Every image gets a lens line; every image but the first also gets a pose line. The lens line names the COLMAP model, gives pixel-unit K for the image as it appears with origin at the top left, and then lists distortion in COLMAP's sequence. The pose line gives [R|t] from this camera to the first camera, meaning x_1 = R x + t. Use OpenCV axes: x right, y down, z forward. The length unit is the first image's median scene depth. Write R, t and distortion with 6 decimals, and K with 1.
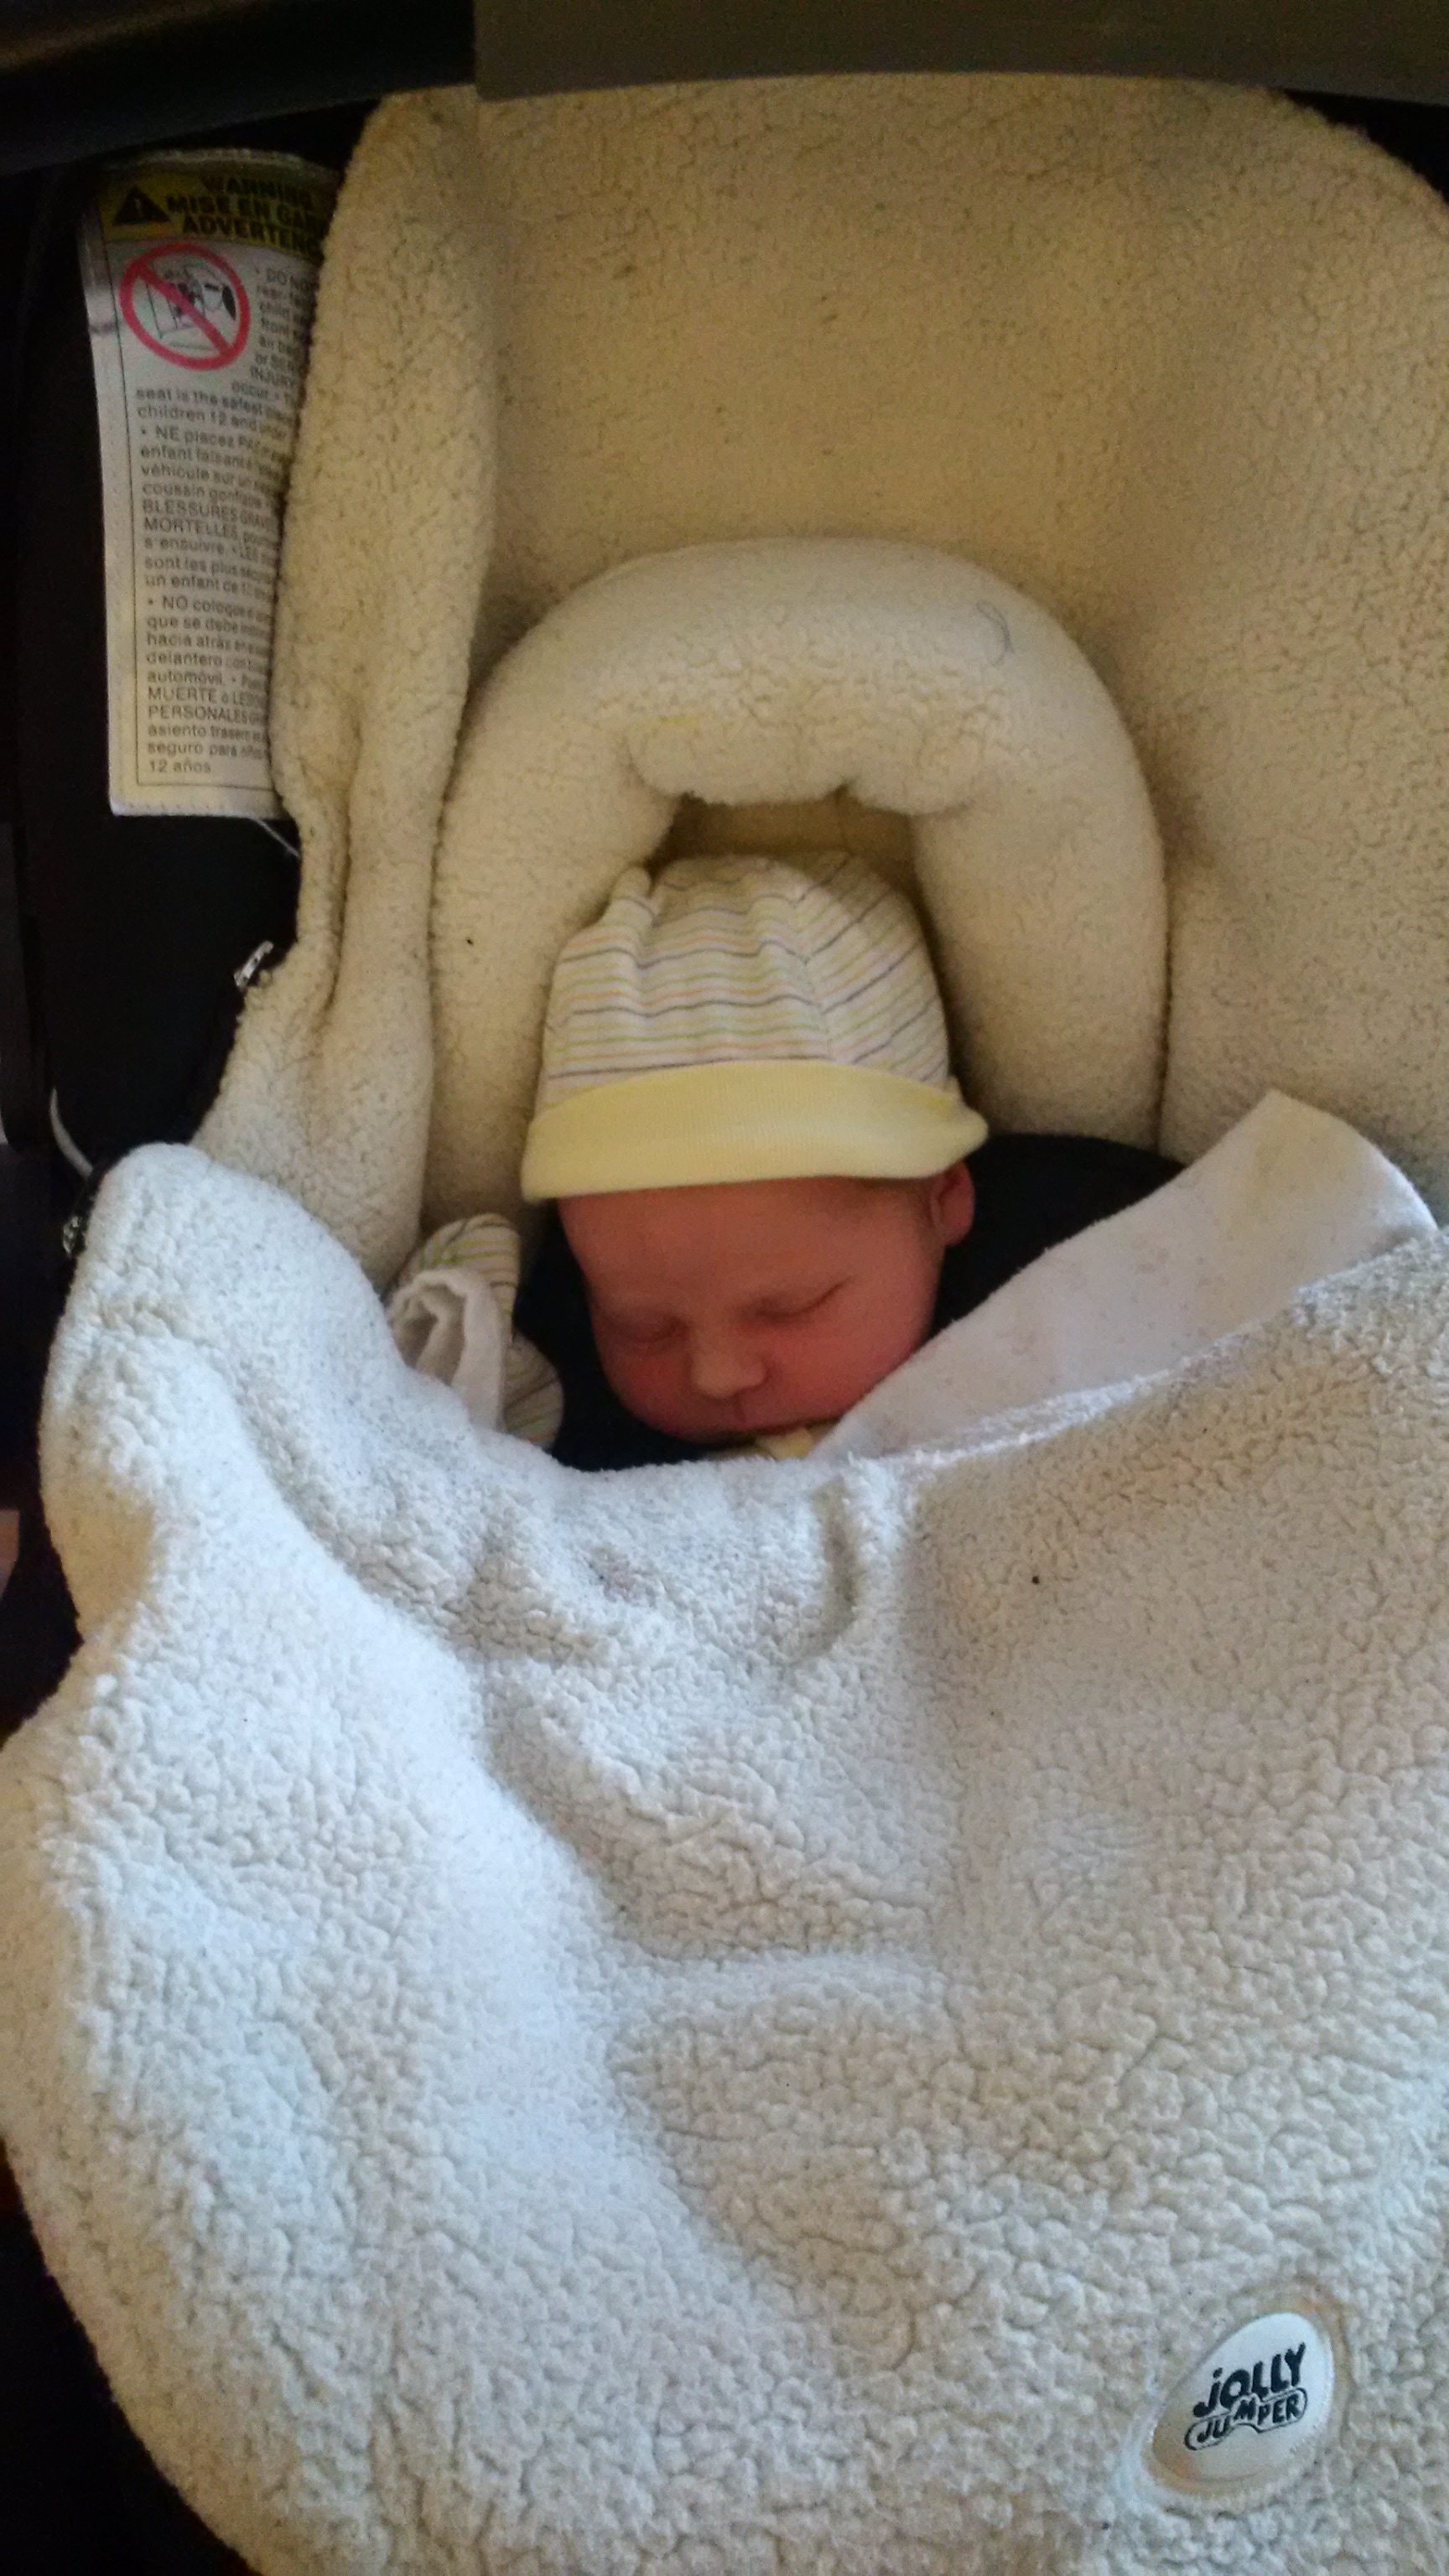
lens RADIAL K [[2298.3, 0, 682.9], [0, 2298.3, 1286.0], [0, 0, 1]] dist [0.216831, -0.547815]
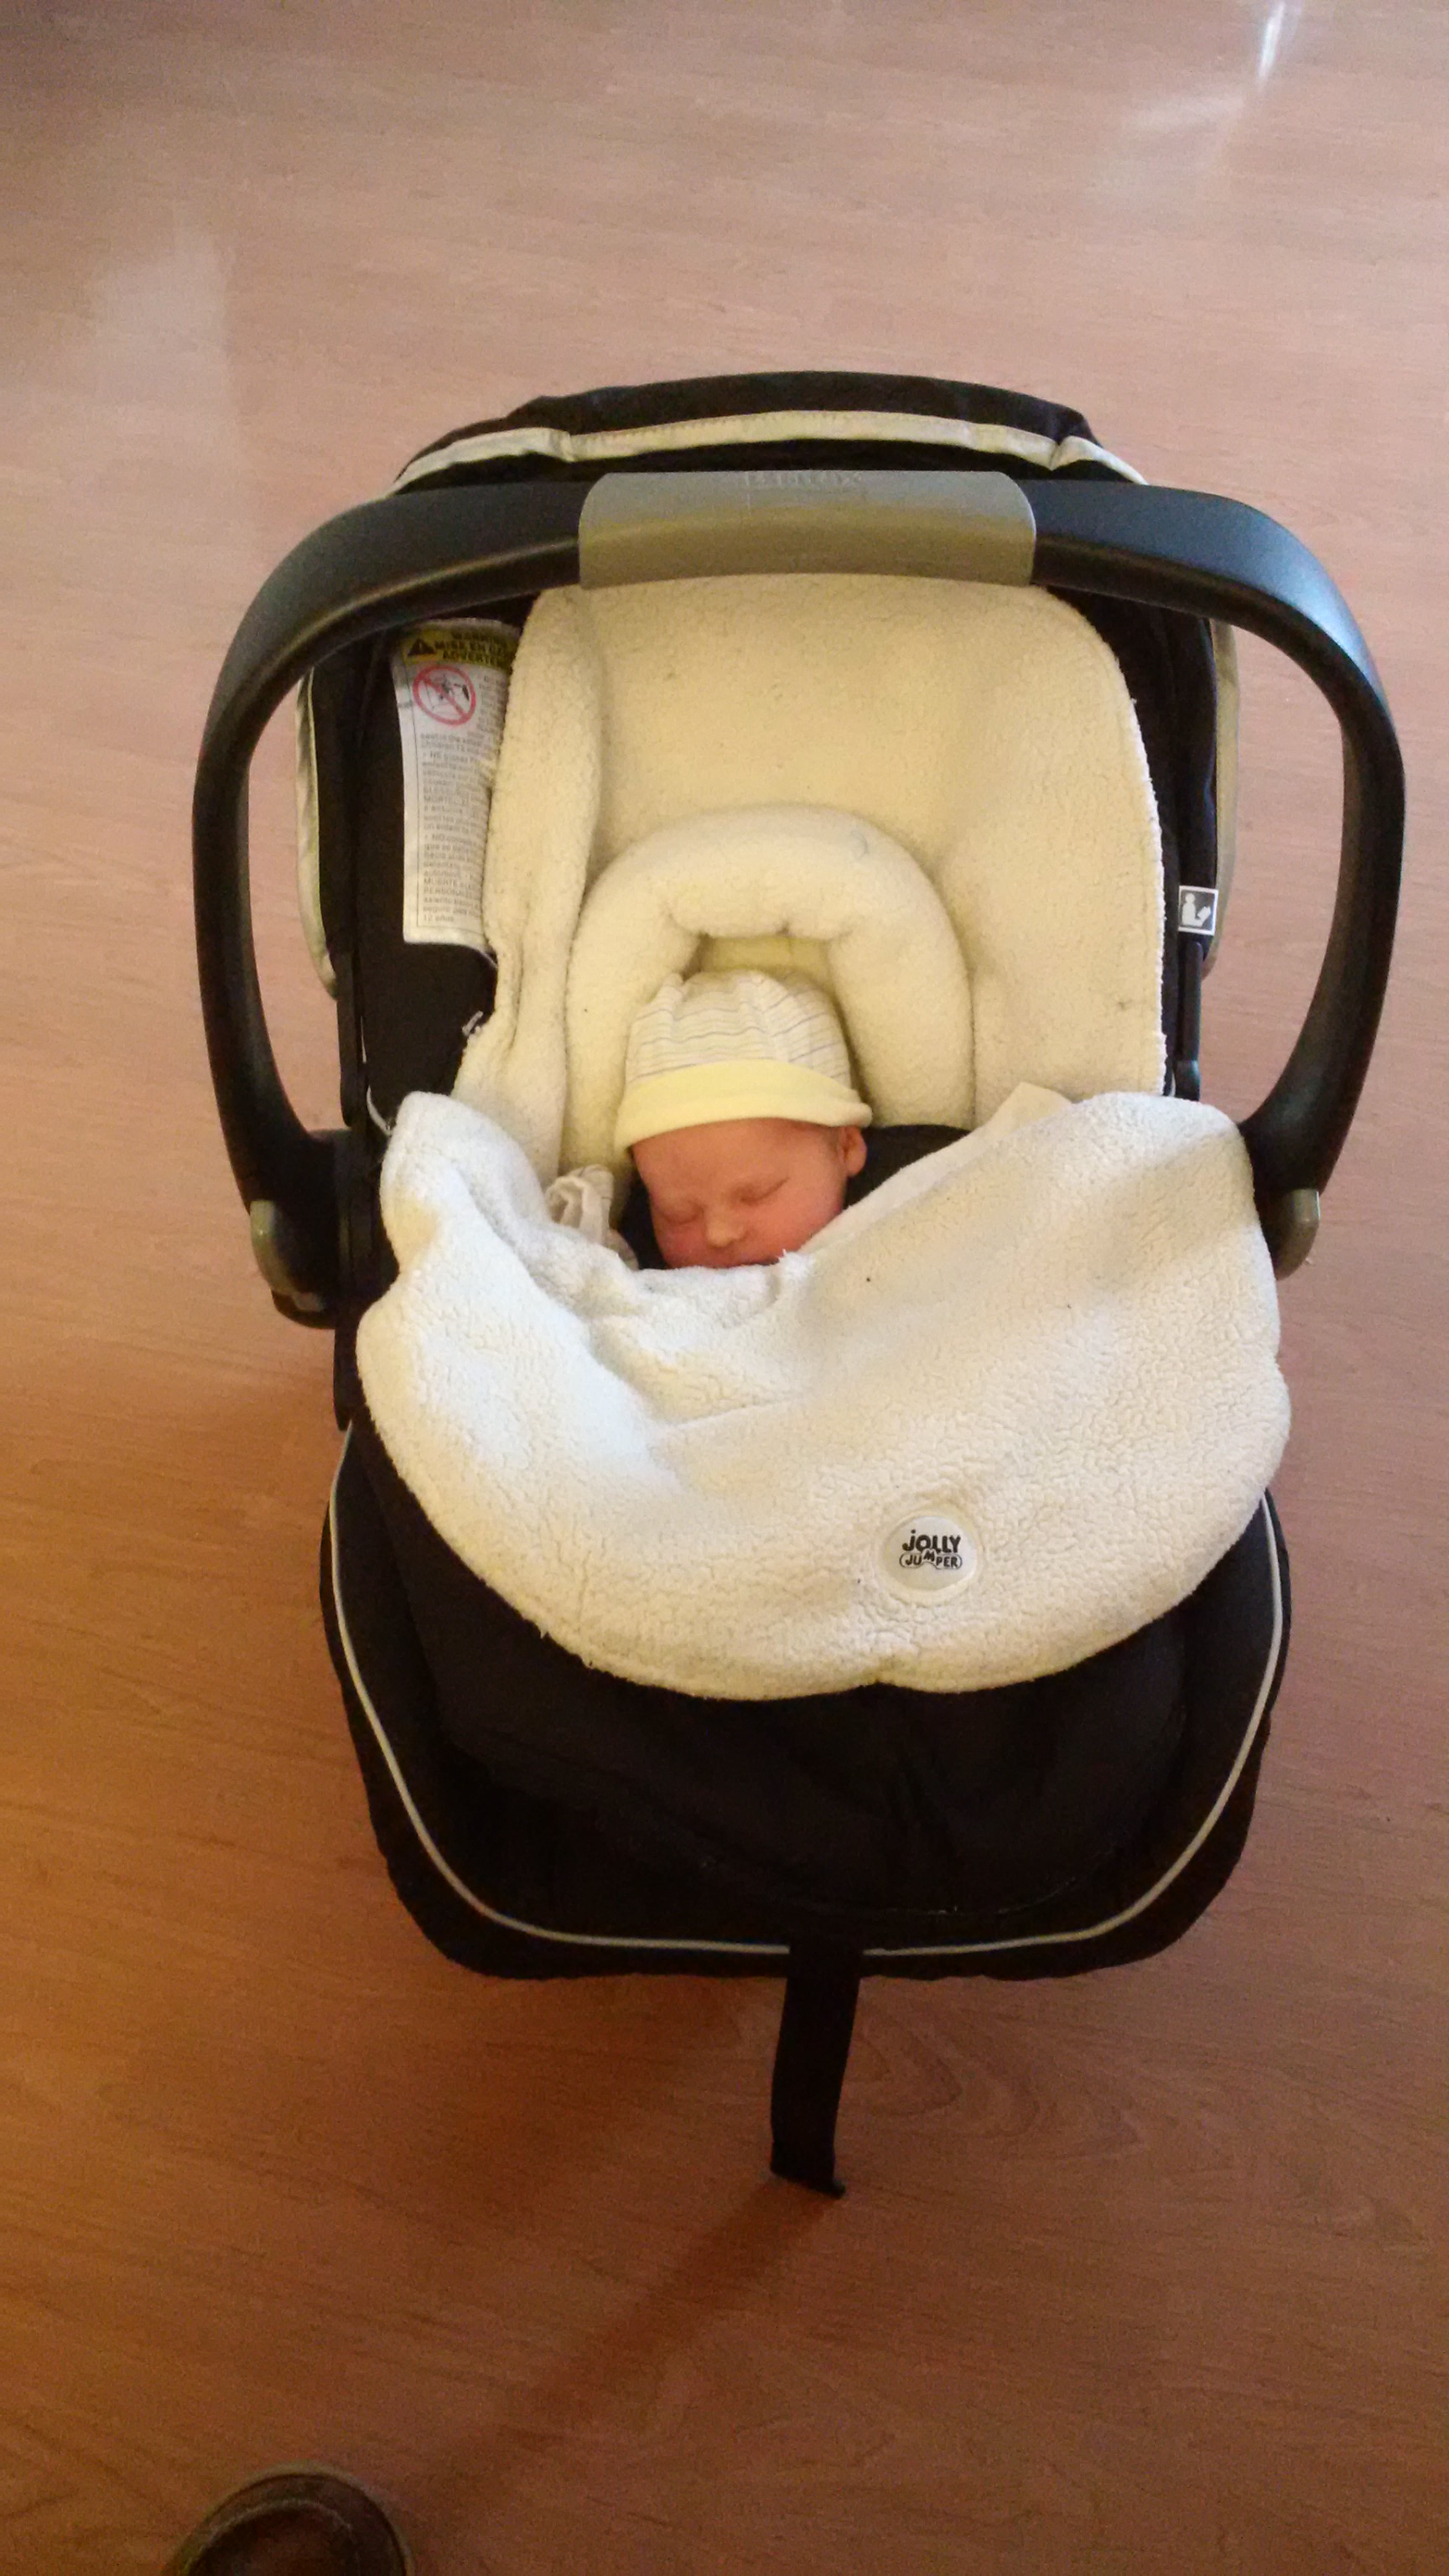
lens RADIAL K [[2298.3, 0, 682.9], [0, 2298.3, 1286.0], [0, 0, 1]] dist [0.216831, -0.547815]
pose [[0.998247, -0.016177, -0.056929, 0.107386], [0.005800, 0.984029, -0.177912, 0.486164], [0.058898, 0.177270, 0.982398, -0.953452]]
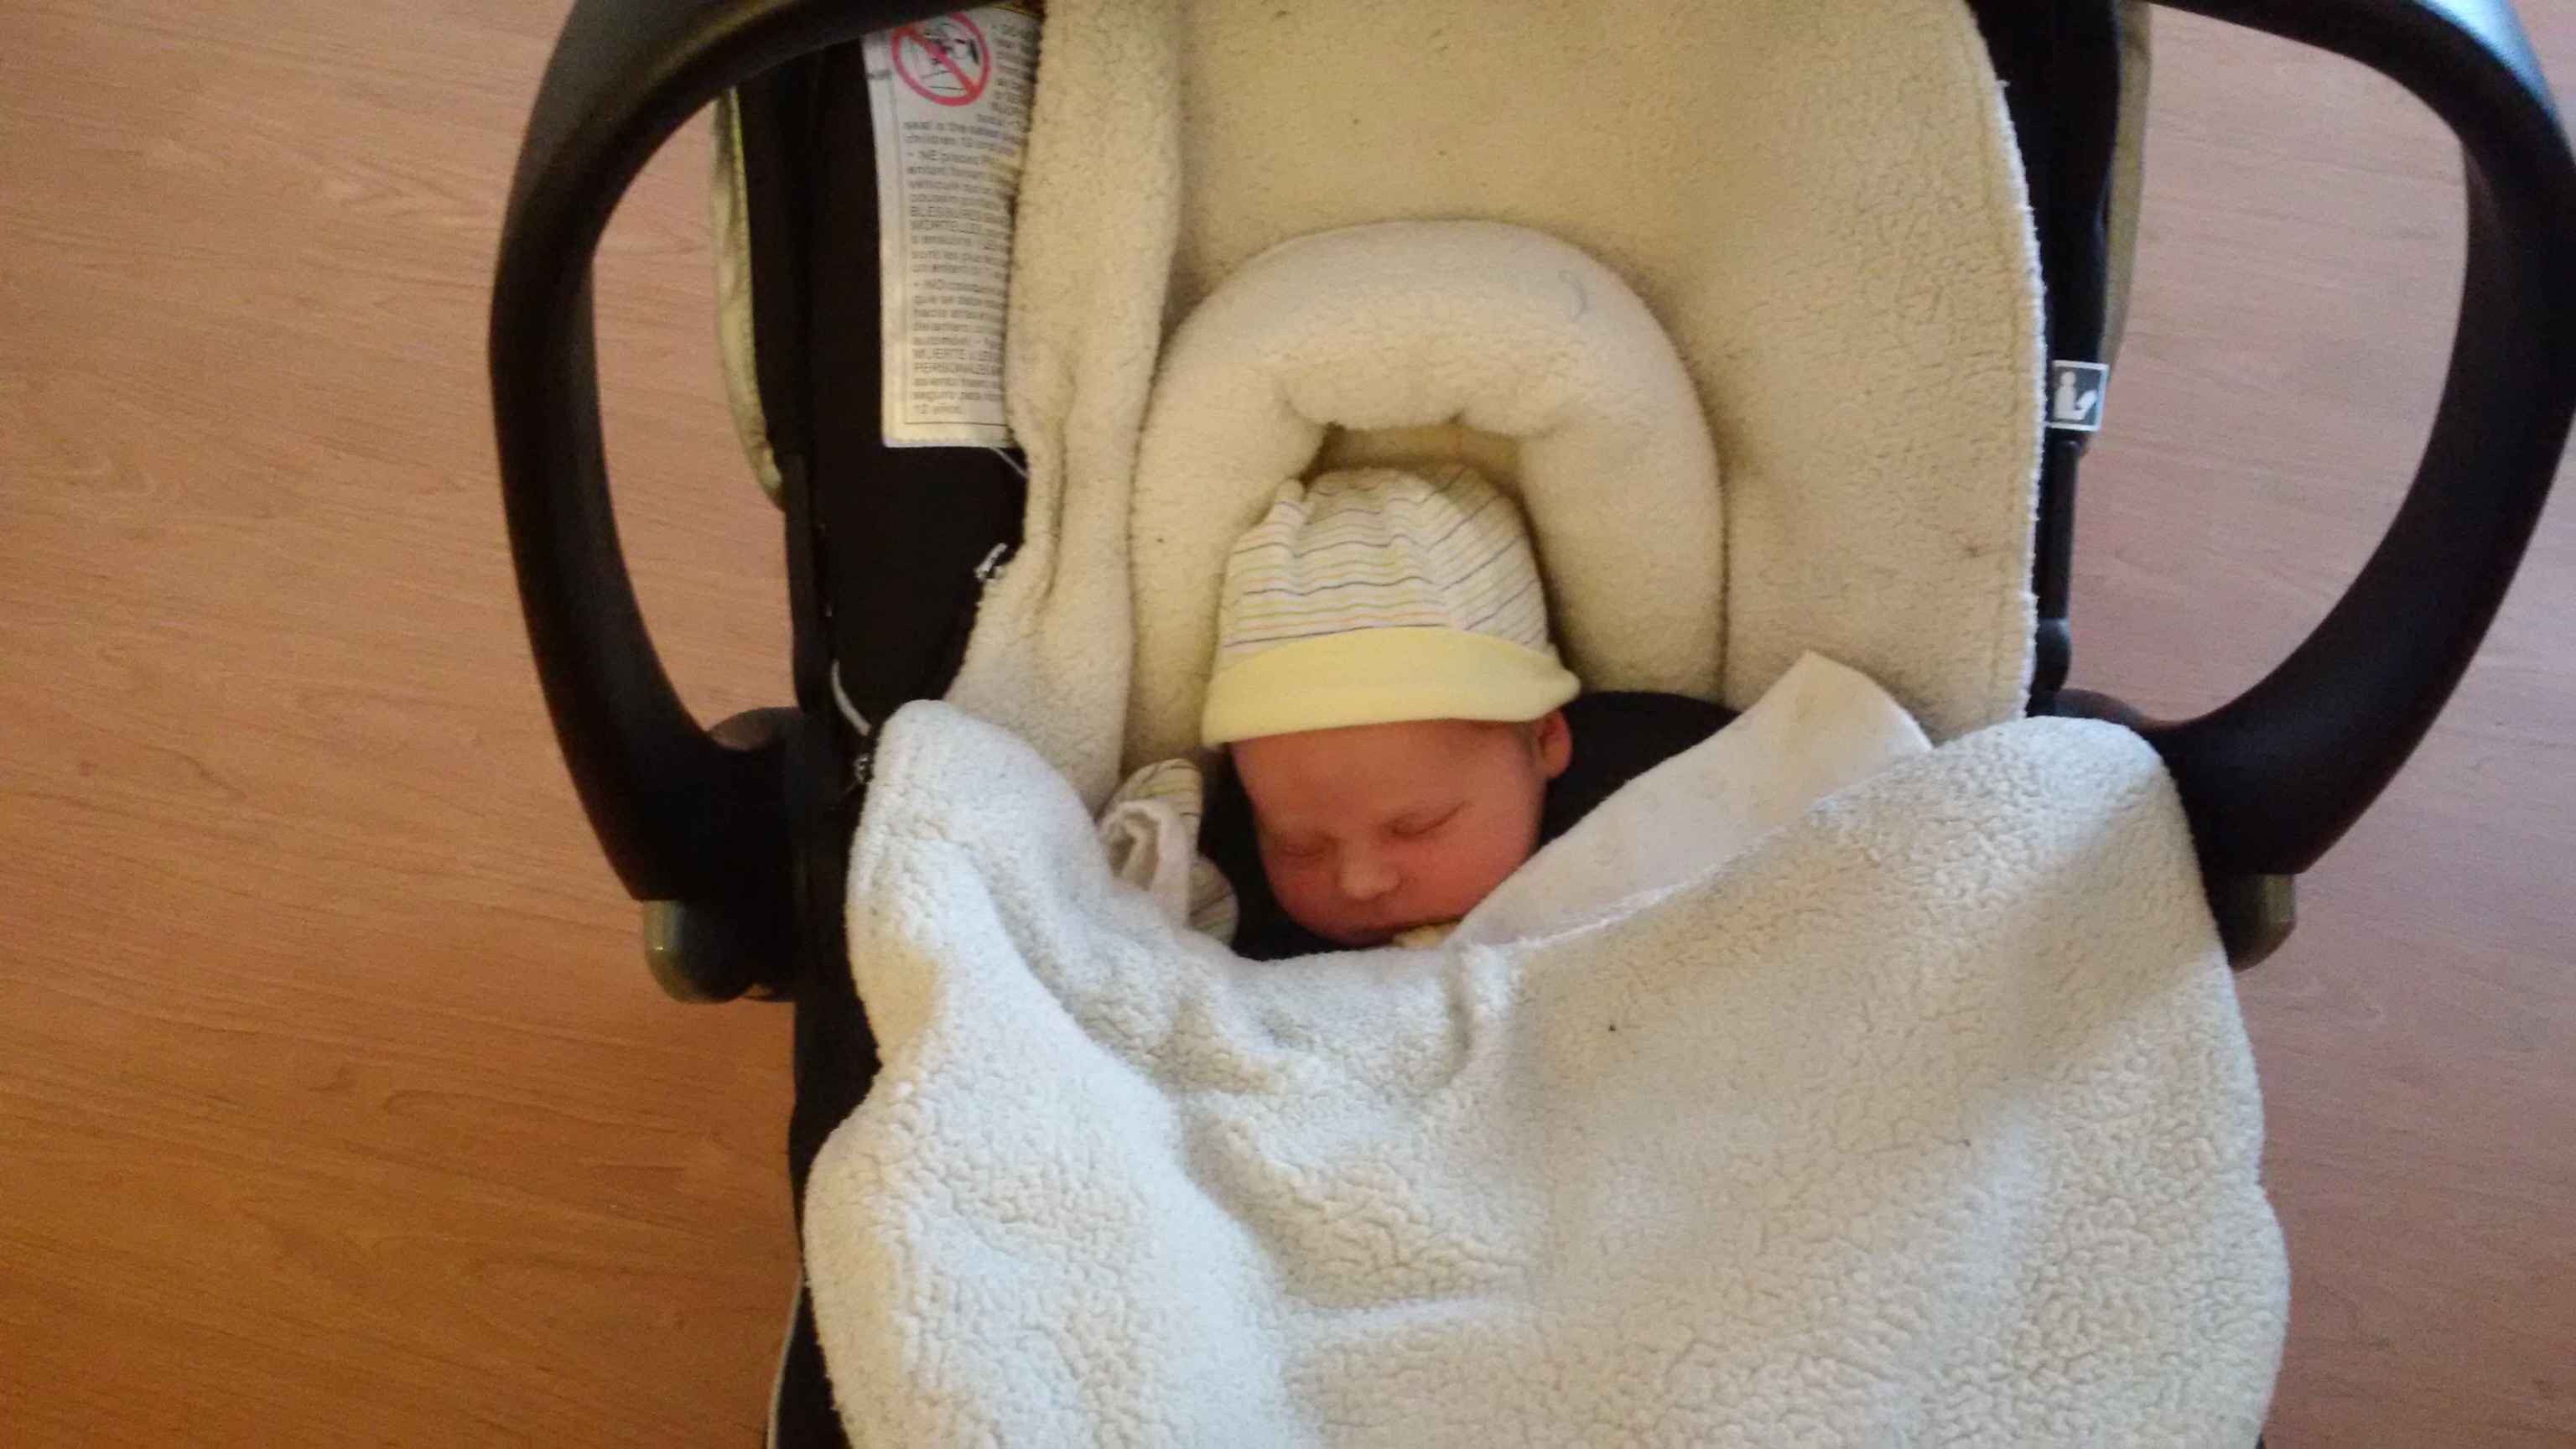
lens RADIAL K [[2298.3, 0, 1279.8], [0, 2298.3, 745.1], [0, 0, 1]] dist [0.216831, -0.547815]
pose [[0.999632, -0.011156, -0.024732, 0.002800], [0.009505, 0.997782, -0.065884, 0.053999], [0.025412, 0.065624, 0.997521, -0.289056]]
